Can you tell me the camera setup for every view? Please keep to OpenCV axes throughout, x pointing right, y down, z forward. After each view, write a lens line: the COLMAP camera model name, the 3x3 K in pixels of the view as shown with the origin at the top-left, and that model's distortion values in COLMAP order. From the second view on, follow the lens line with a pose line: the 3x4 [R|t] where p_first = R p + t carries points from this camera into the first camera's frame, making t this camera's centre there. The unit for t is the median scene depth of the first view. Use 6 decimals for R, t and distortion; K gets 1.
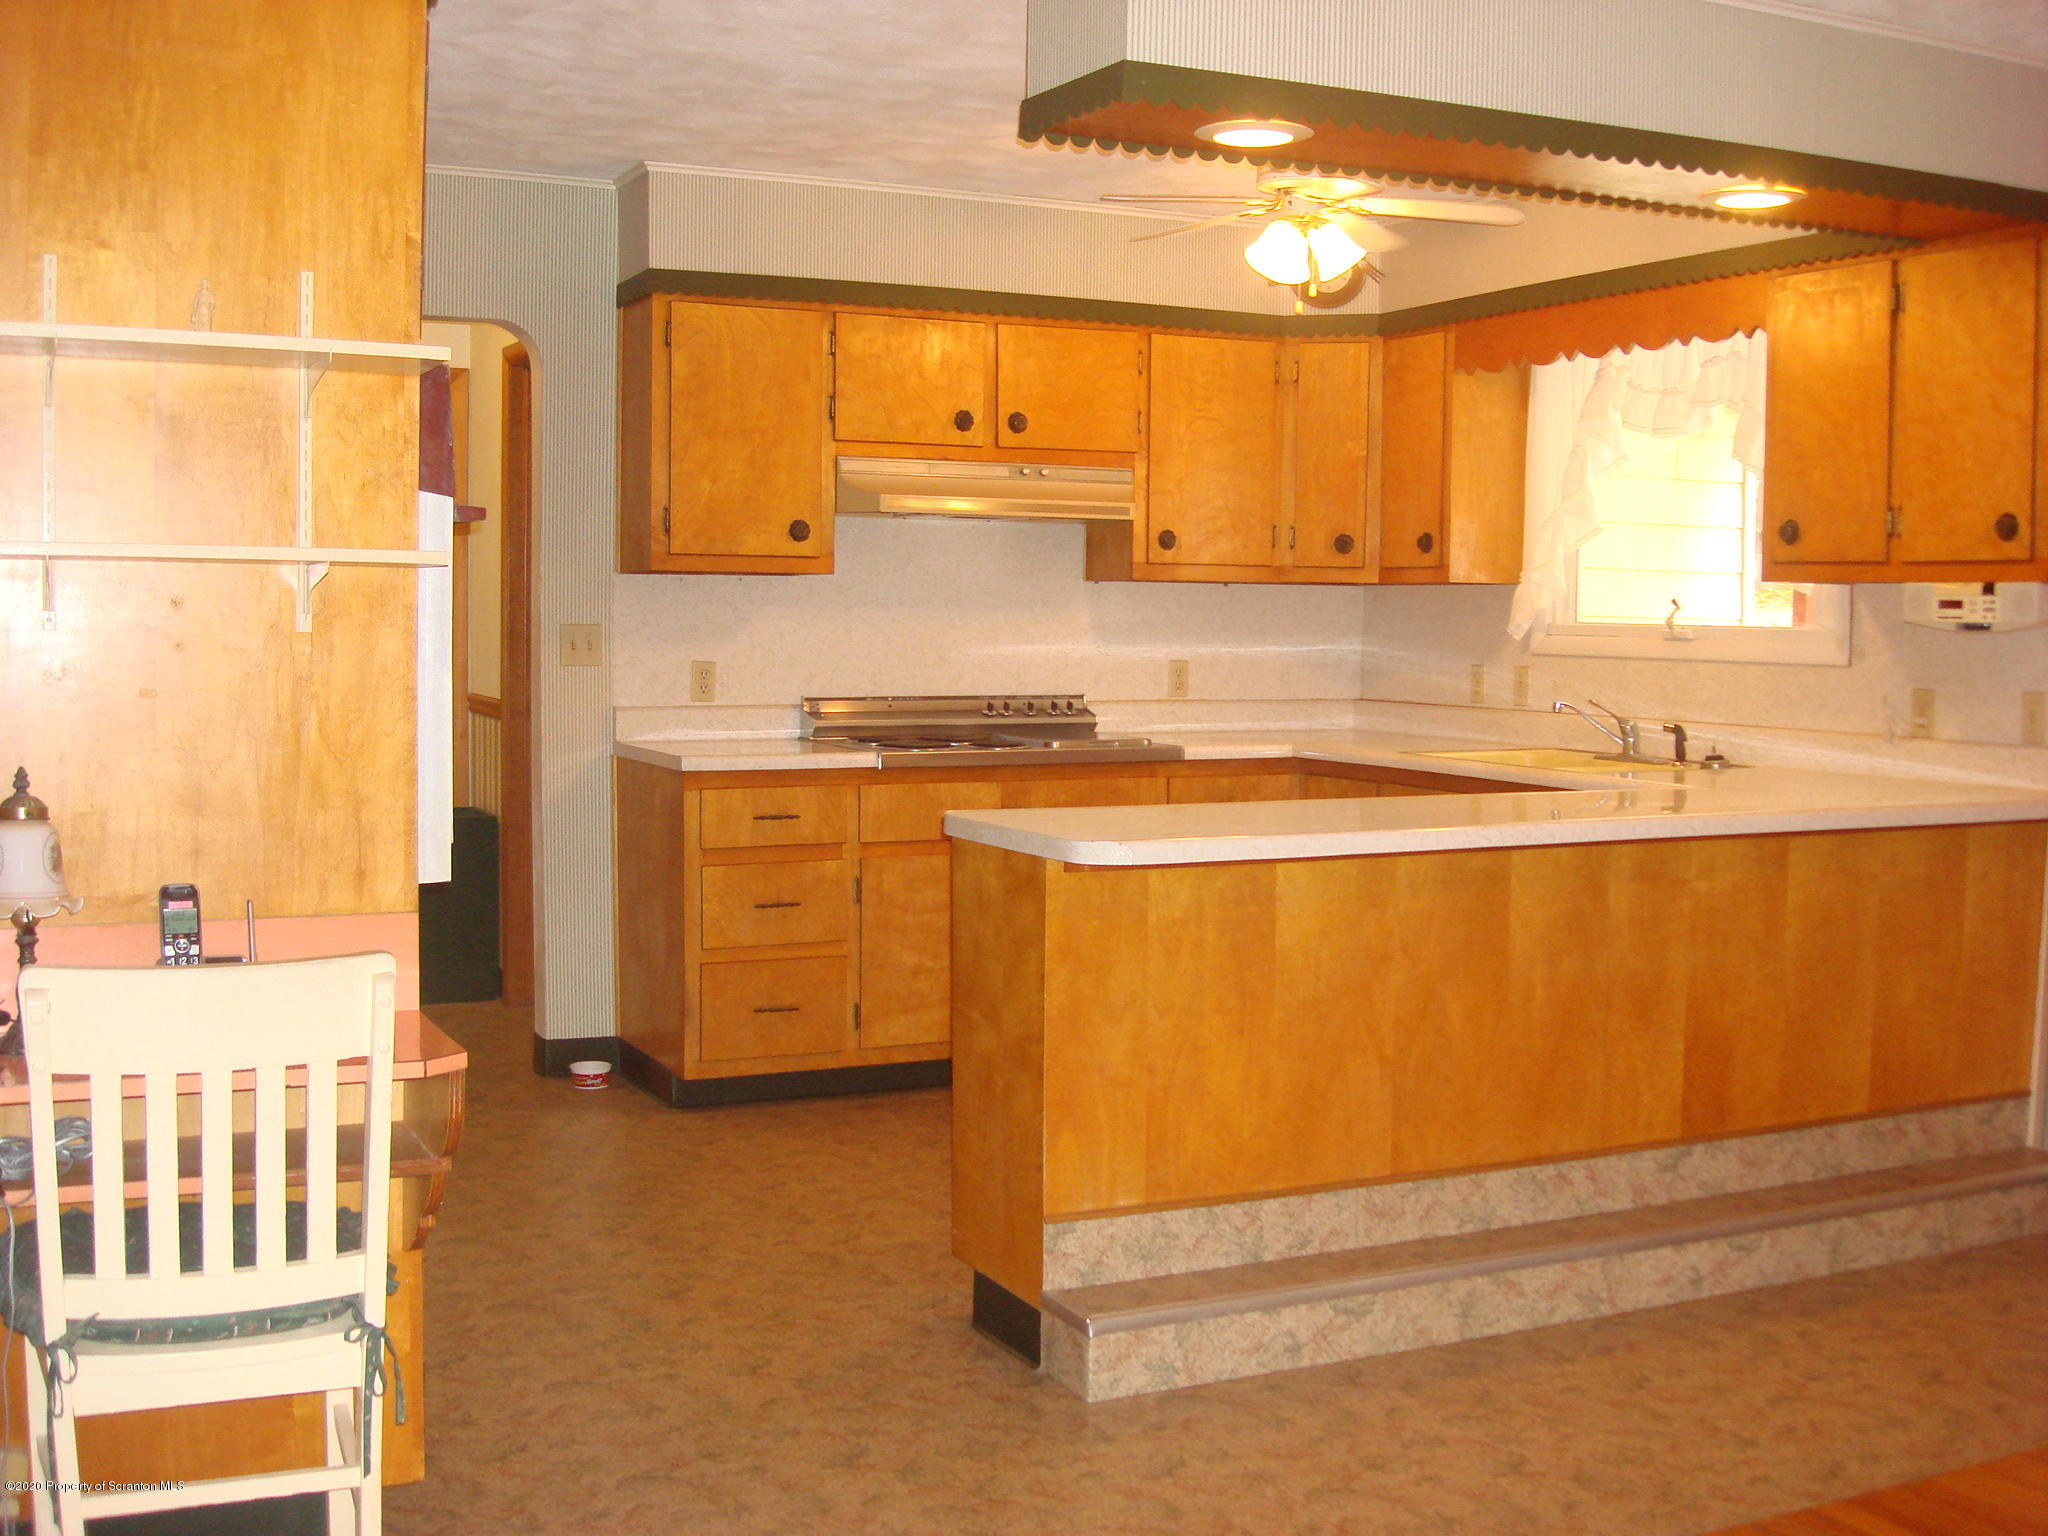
lens RADIAL K [[2259.3, 0, 1024.0], [0, 2259.3, 768.0], [0, 0, 1]] dist [-0.097271, -0.070110]
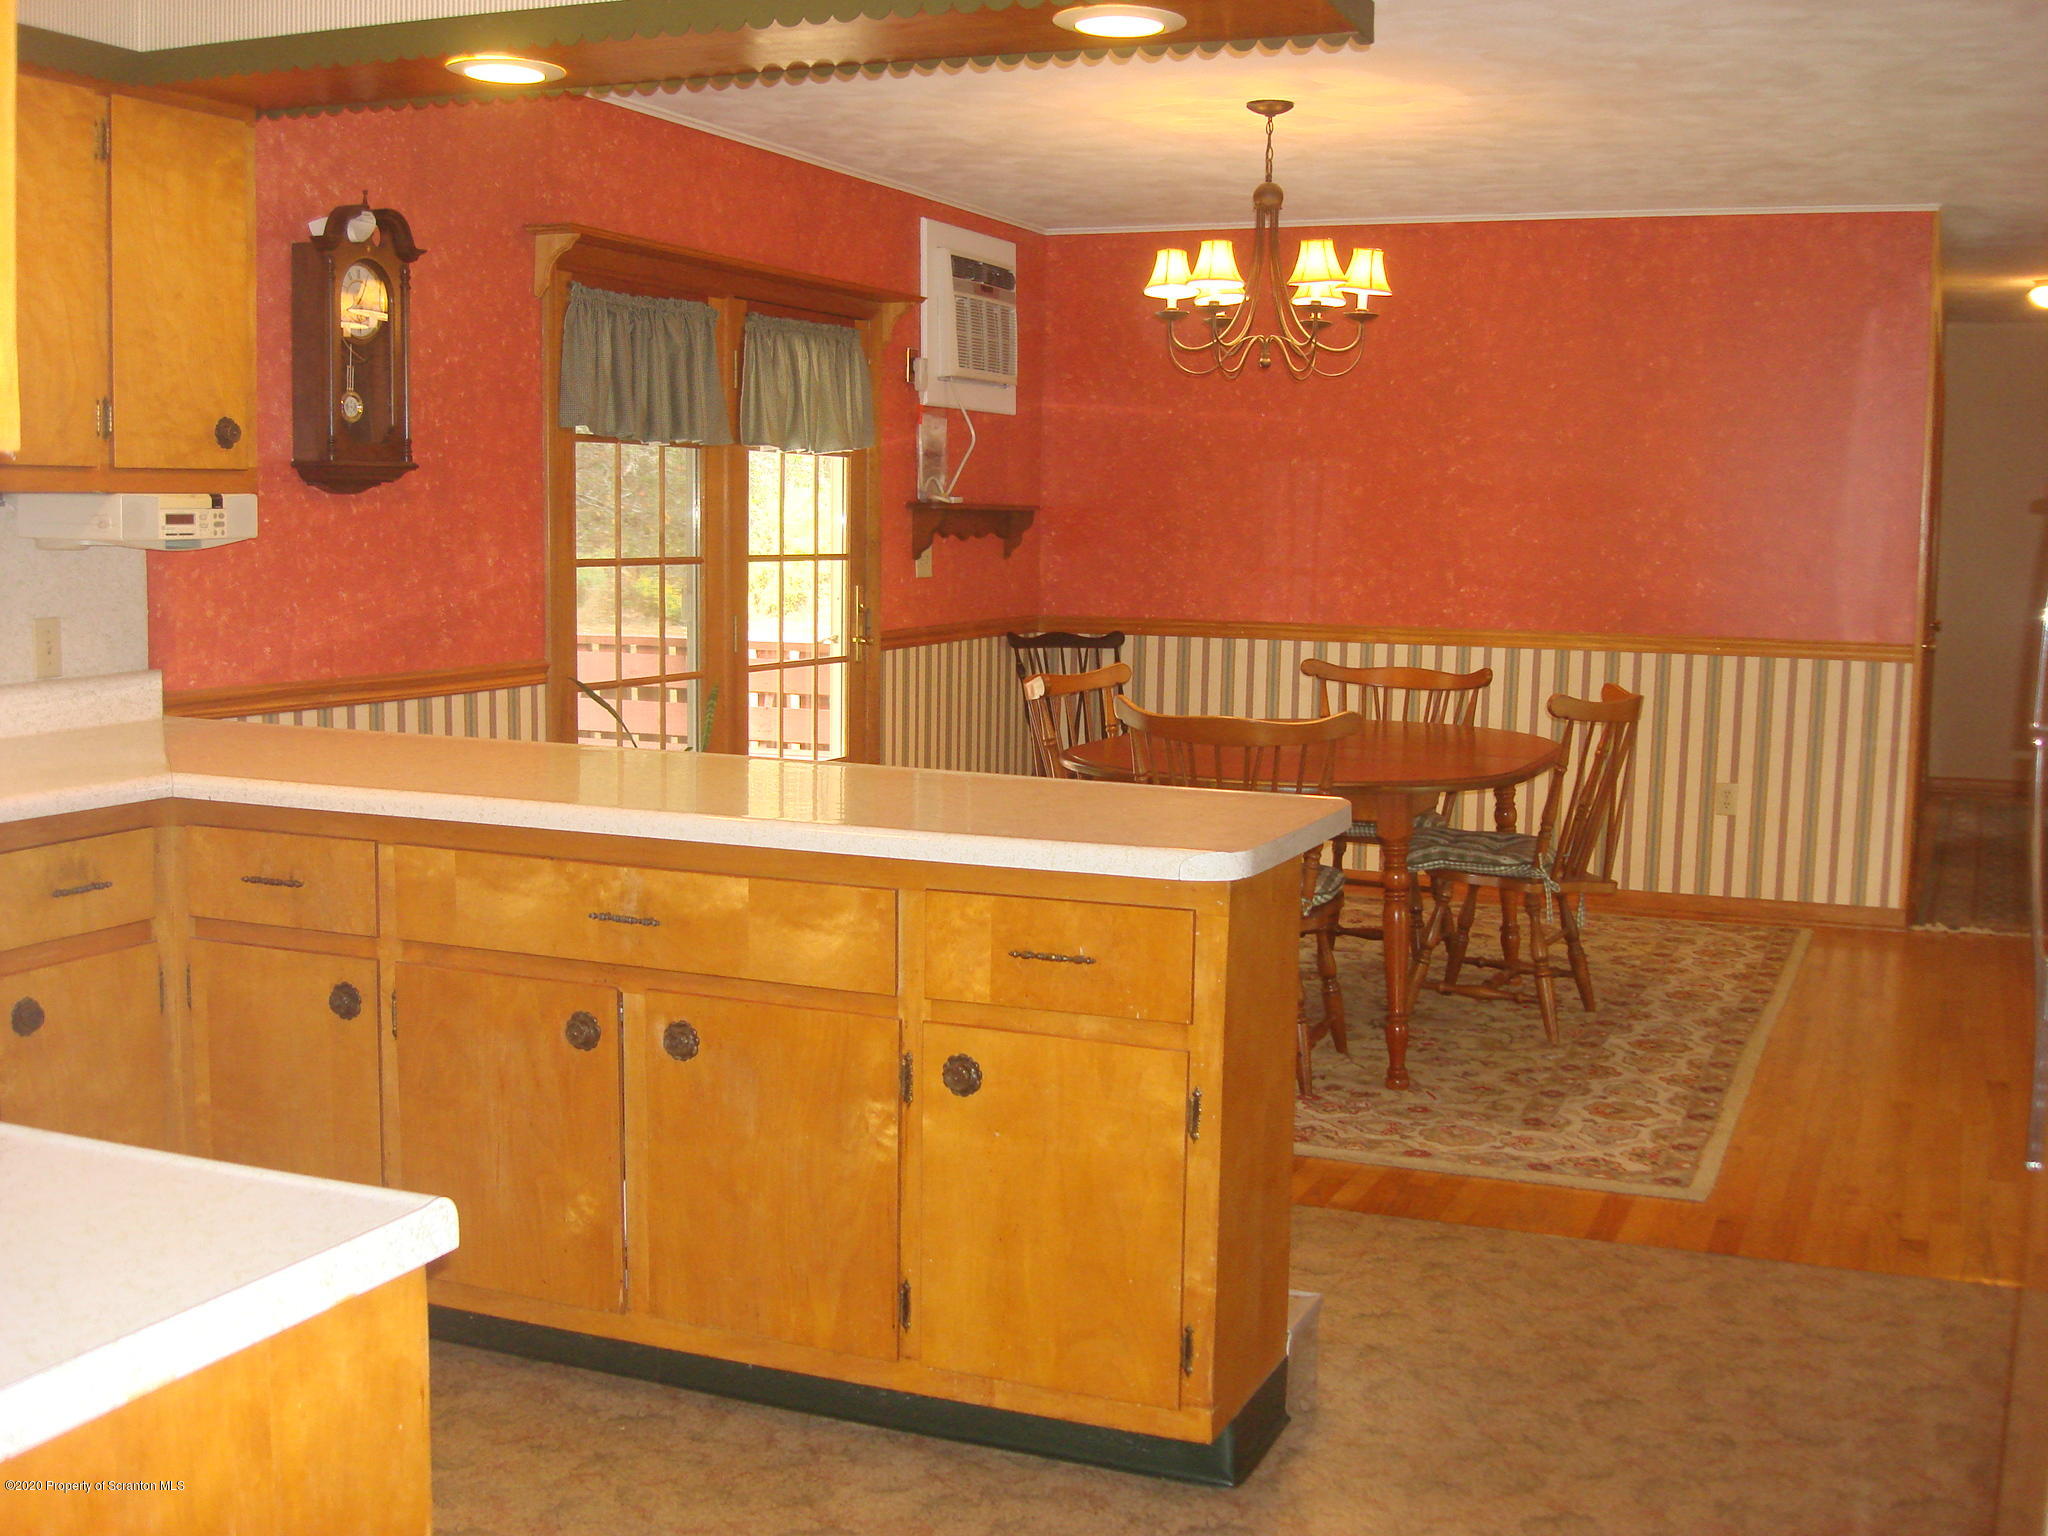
lens RADIAL K [[2259.3, 0, 1024.0], [0, 2259.3, 768.0], [0, 0, 1]] dist [-0.097271, -0.070110]
pose [[-0.662955, -0.105188, 0.741233, -0.541257], [0.031558, 0.985274, 0.168045, -0.134944], [-0.747994, 0.134798, -0.649872, 1.580883]]
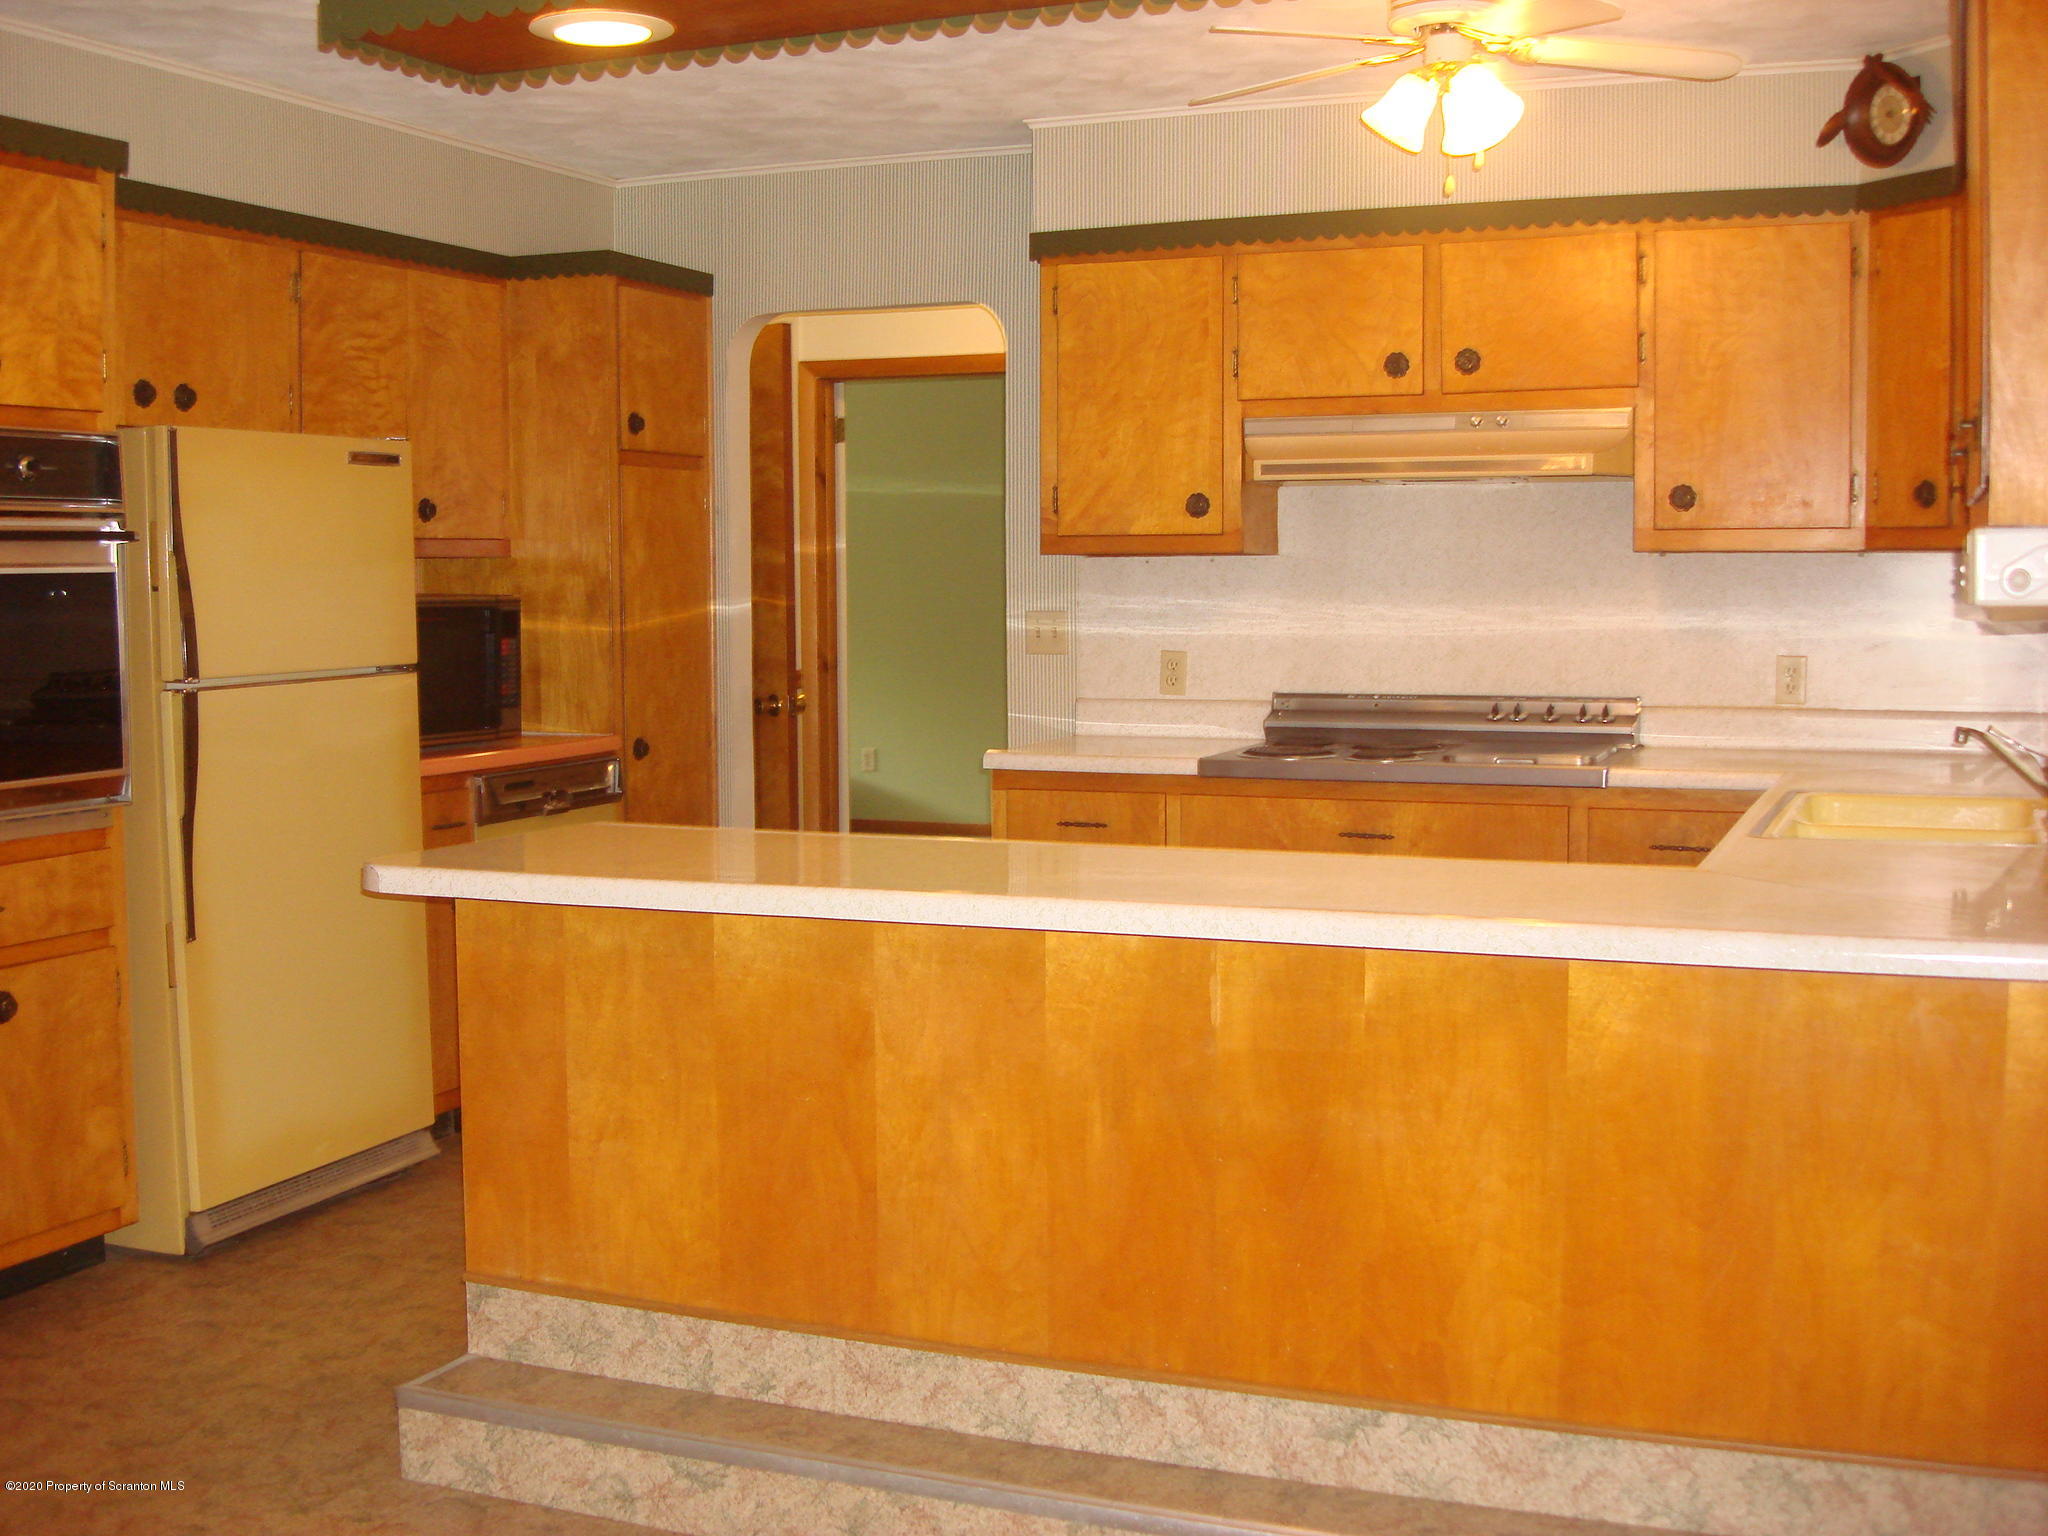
lens RADIAL K [[2259.3, 0, 1024.0], [0, 2259.3, 768.0], [0, 0, 1]] dist [-0.097271, -0.070110]
pose [[0.666637, 0.047461, -0.743870, 0.755651], [-0.038774, 0.998828, 0.028980, -0.036183], [0.744373, 0.009524, 0.667696, 0.517839]]
